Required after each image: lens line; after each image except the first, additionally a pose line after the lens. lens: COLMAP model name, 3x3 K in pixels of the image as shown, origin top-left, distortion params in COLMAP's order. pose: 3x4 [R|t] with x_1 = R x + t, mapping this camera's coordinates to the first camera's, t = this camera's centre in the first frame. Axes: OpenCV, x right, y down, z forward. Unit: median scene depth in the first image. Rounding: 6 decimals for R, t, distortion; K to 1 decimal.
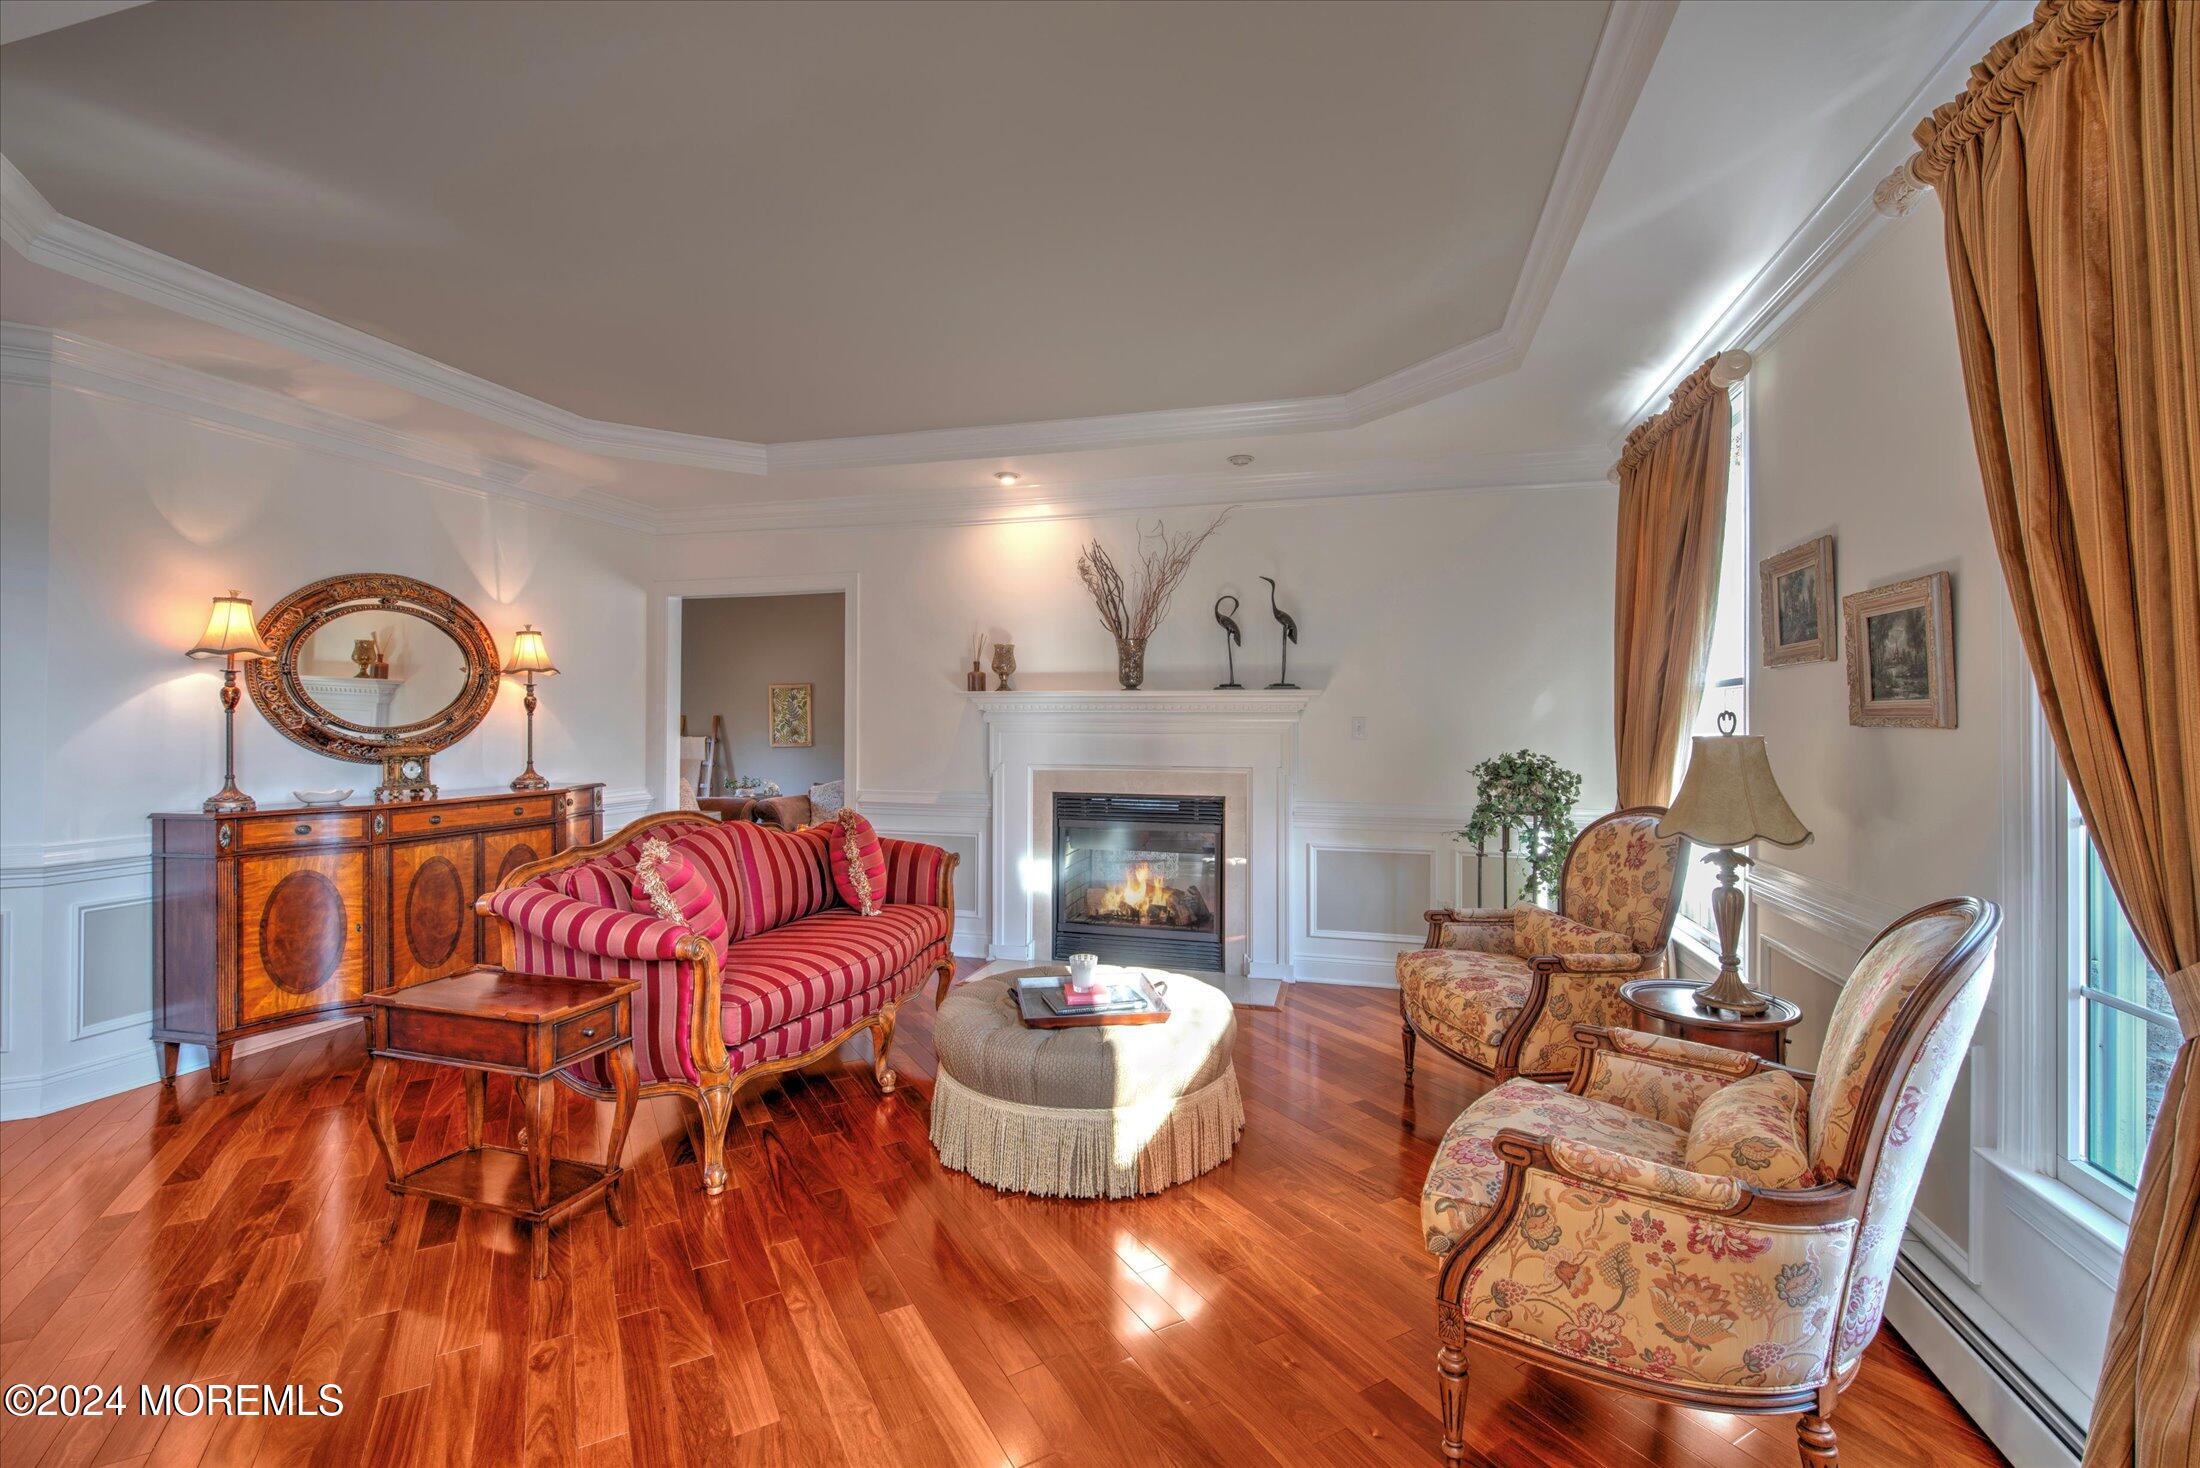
lens RADIAL K [[953.2, 0, 1107.8], [0, 953.2, 725.1], [0, 0, 1]] dist [0.001161, -0.000078]
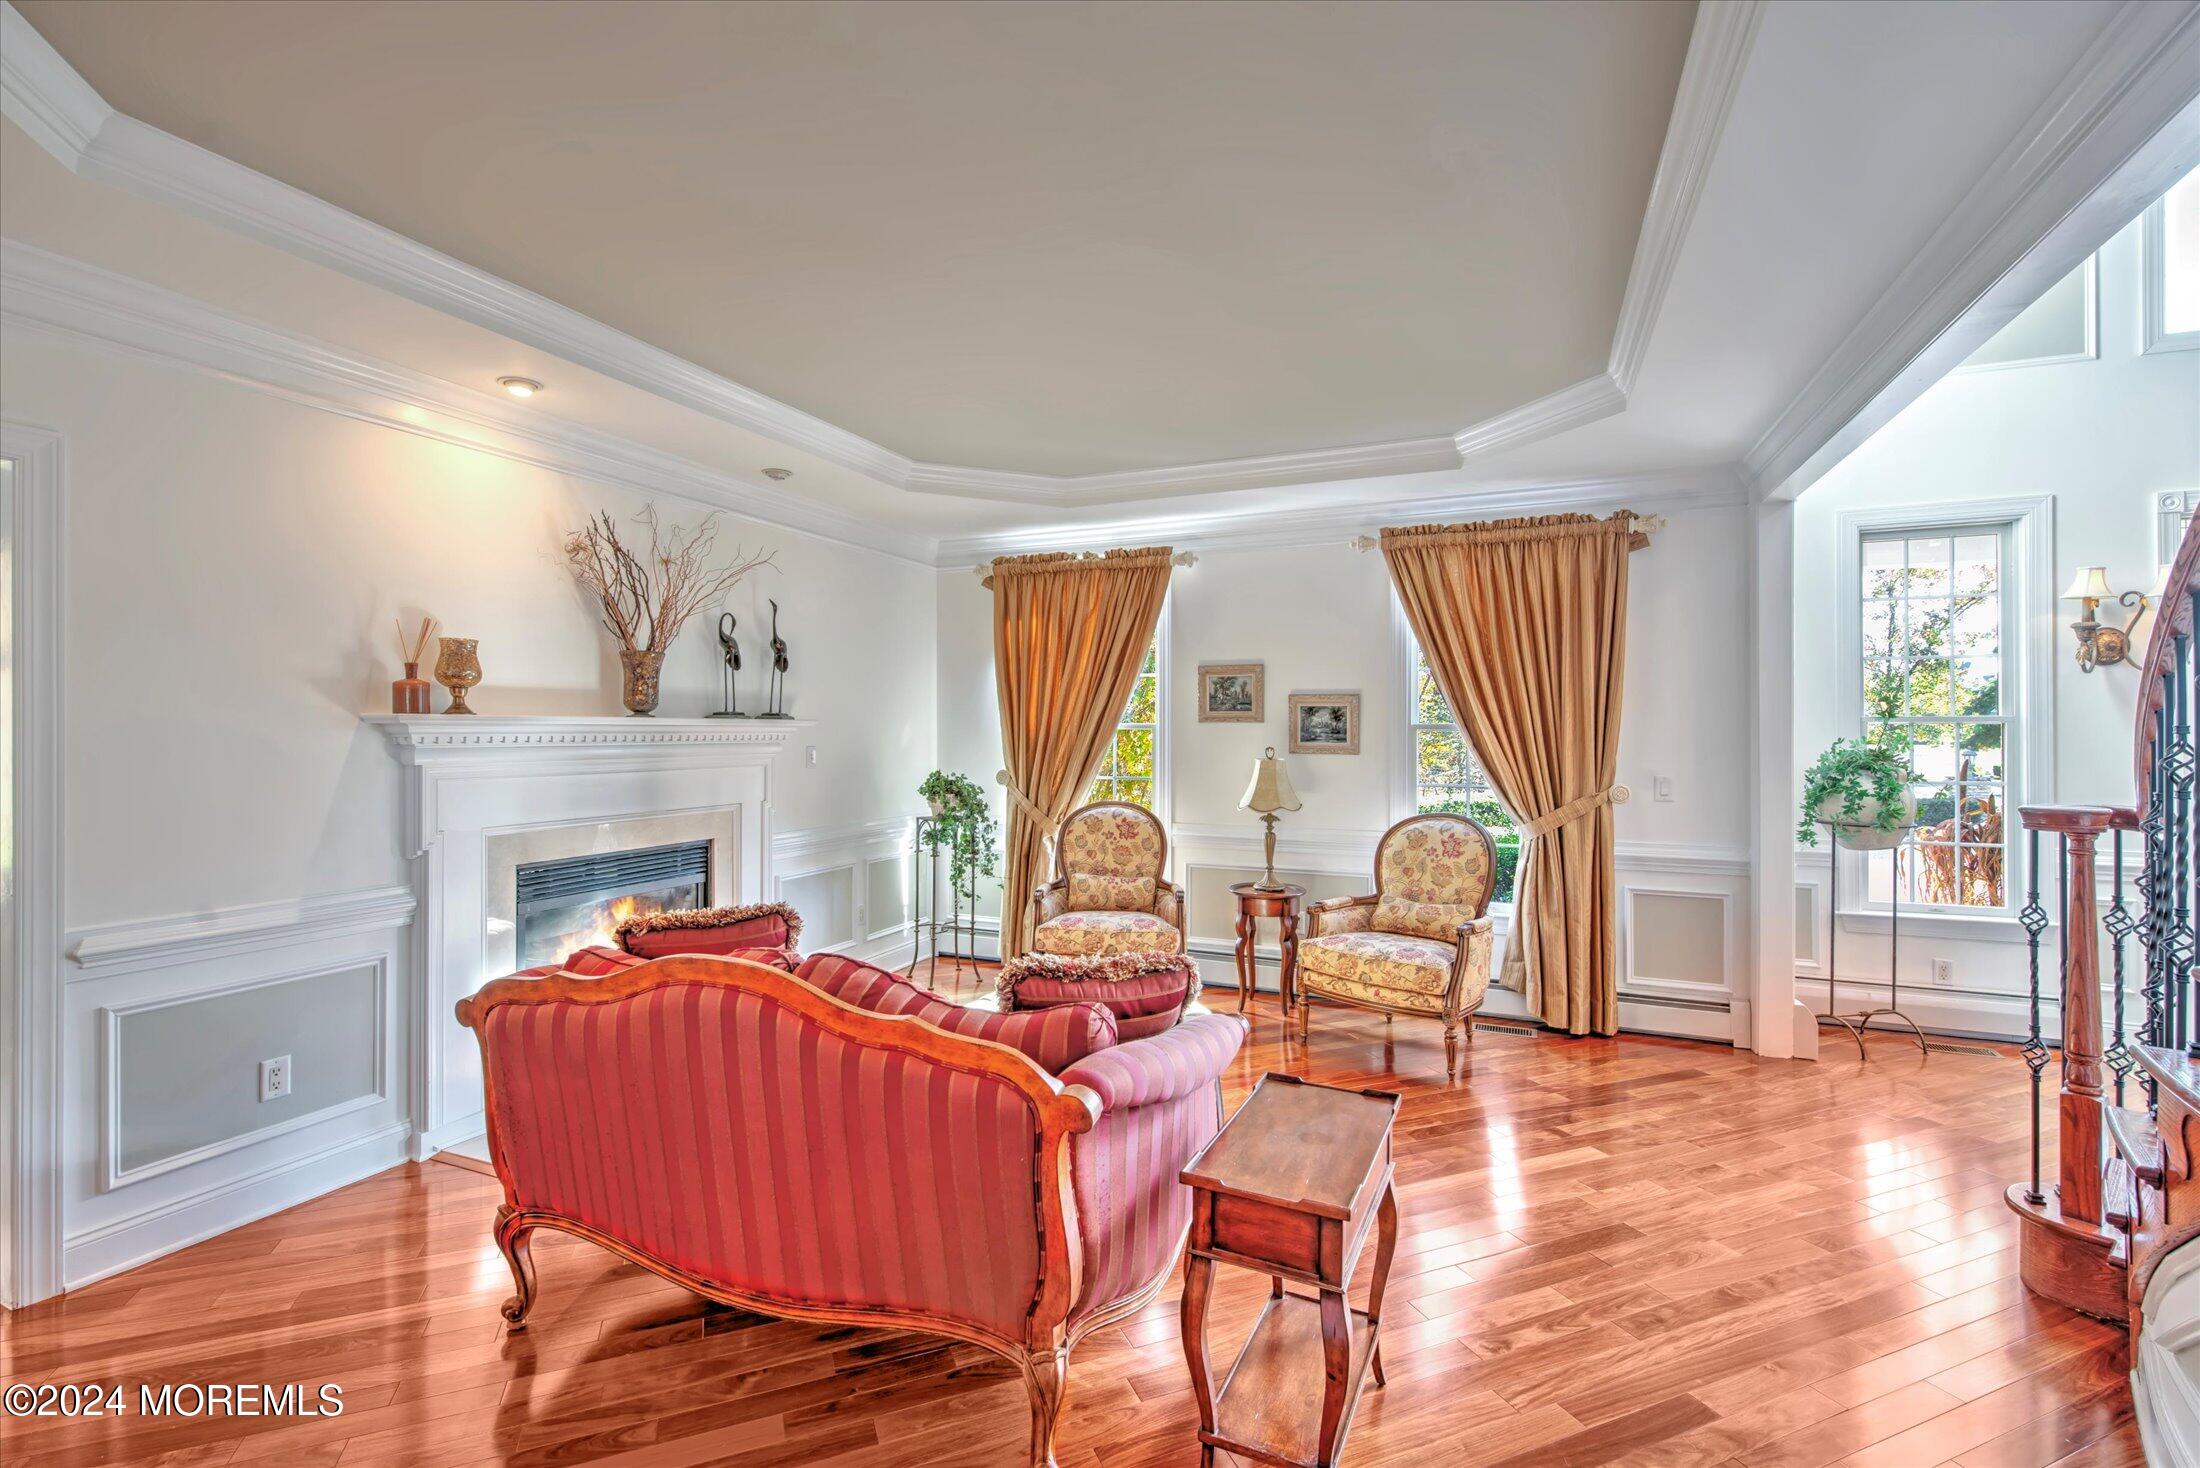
lens RADIAL K [[953.2, 0, 1107.8], [0, 953.2, 725.1], [0, 0, 1]] dist [0.001161, -0.000078]
pose [[0.140213, 0.000194, 0.990121, -0.667159], [-0.001283, 0.999999, -0.000015, -0.028965], [-0.990121, -0.001269, 0.140213, 0.490598]]
